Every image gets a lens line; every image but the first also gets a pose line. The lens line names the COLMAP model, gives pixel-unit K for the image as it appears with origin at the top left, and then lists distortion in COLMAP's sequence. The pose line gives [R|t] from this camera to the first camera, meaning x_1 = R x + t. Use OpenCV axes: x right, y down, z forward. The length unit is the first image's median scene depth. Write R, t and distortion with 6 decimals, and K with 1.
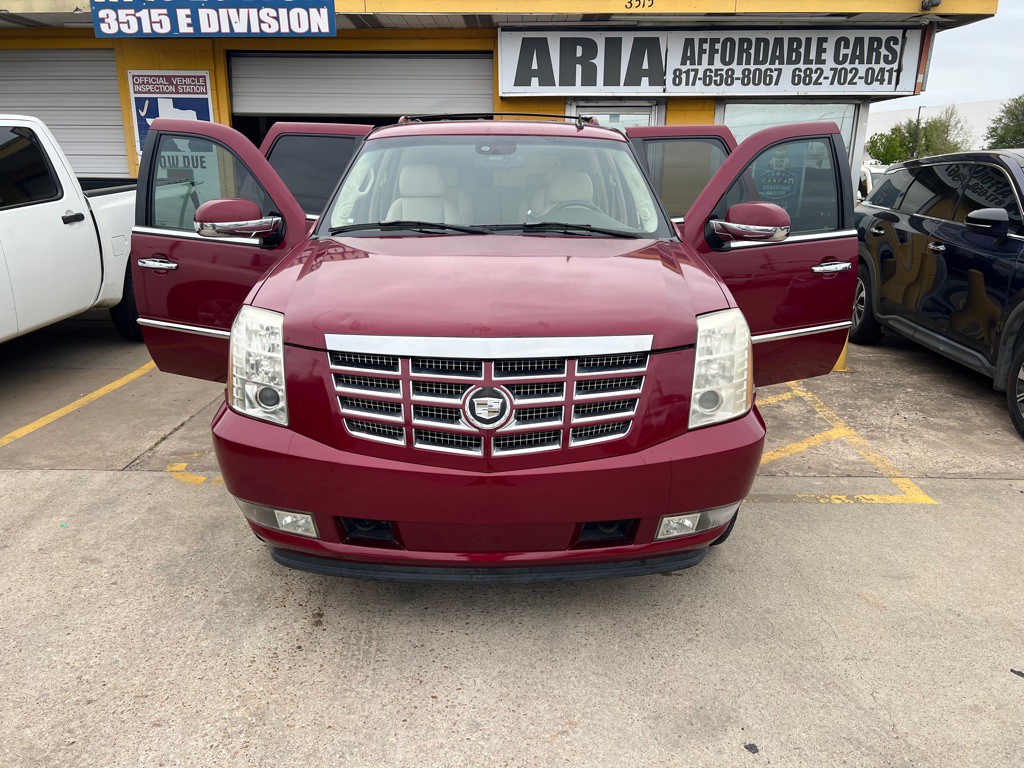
lens RADIAL K [[768.7, 0, 505.0], [0, 768.7, 386.7], [0, 0, 1]] dist [0.046837, -0.051401]
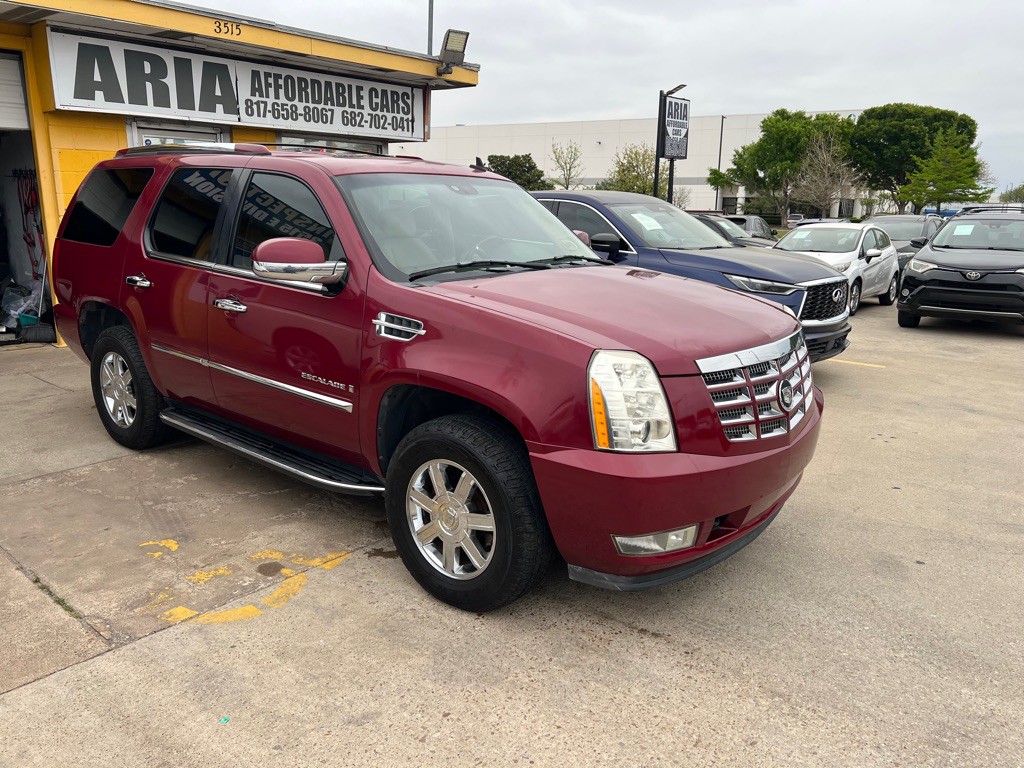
lens RADIAL K [[768.7, 0, 505.7], [0, 768.7, 383.6], [0, 0, 1]] dist [0.046837, -0.051401]
pose [[0.641931, -0.172496, 0.747108, -0.402341], [0.195854, 0.978932, 0.057739, -0.049414], [-0.741327, 0.109260, 0.662190, 0.147425]]
